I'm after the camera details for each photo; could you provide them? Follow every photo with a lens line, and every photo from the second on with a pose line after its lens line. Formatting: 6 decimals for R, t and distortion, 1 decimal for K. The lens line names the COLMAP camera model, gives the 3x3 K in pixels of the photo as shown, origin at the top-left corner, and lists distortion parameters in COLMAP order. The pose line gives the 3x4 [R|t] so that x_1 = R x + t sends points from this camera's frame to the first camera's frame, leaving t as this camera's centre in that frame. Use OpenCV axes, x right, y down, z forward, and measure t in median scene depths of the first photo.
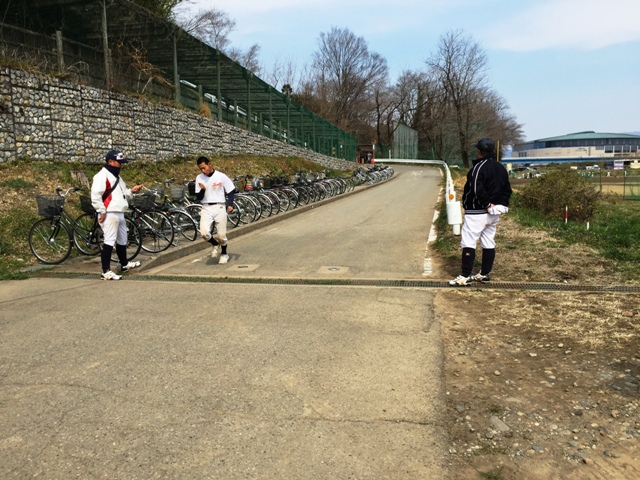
lens RADIAL K [[554.1, 0, 324.4], [0, 554.1, 247.8], [0, 0, 1]] dist [0.088241, -0.133624]
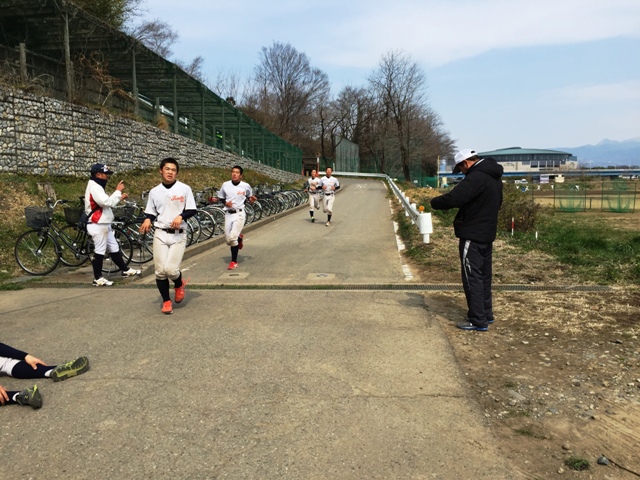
lens RADIAL K [[554.1, 0, 326.1], [0, 554.1, 244.5], [0, 0, 1]] dist [0.088241, -0.133624]
pose [[0.993918, -0.007718, 0.109848, -0.051147], [0.010807, 0.999562, -0.027556, 0.004252], [-0.109587, 0.028575, 0.993566, -0.037025]]
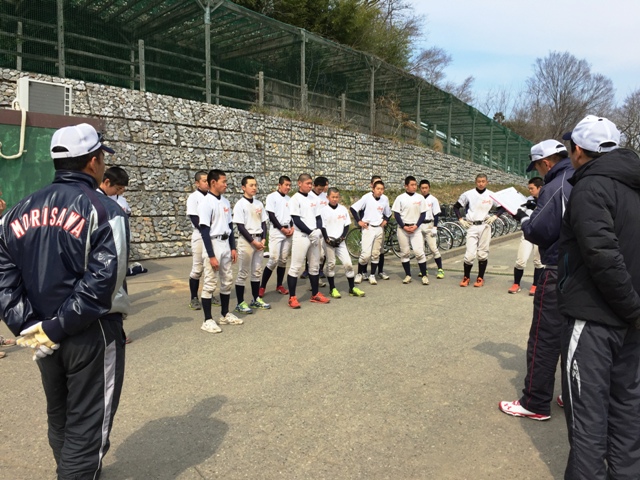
lens RADIAL K [[554.1, 0, 315.8], [0, 554.1, 237.5], [0, 0, 1]] dist [0.088241, -0.133624]
pose [[0.933482, 0.039749, -0.356413, -0.043118], [-0.062741, 0.996612, -0.053177, 0.036351], [0.353092, 0.072002, 0.932814, -0.257125]]
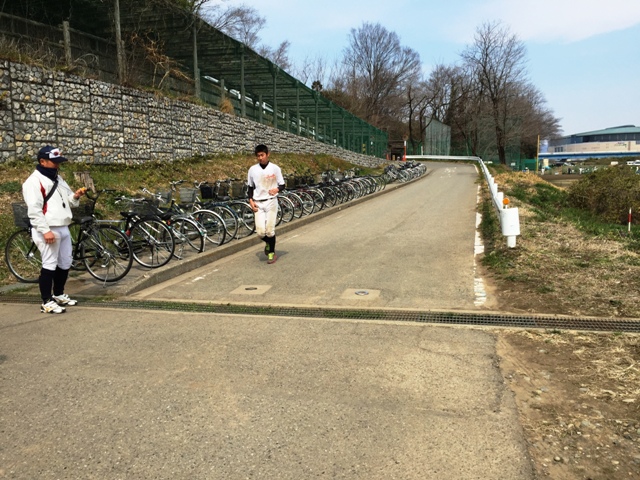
lens RADIAL K [[554.1, 0, 322.8], [0, 554.1, 243.0], [0, 0, 1]] dist [0.088241, -0.133624]
pose [[0.998321, 0.000756, -0.057925, 0.004014], [-0.000973, 0.999993, -0.003718, -0.017816], [0.057922, 0.003769, 0.998314, 0.104973]]
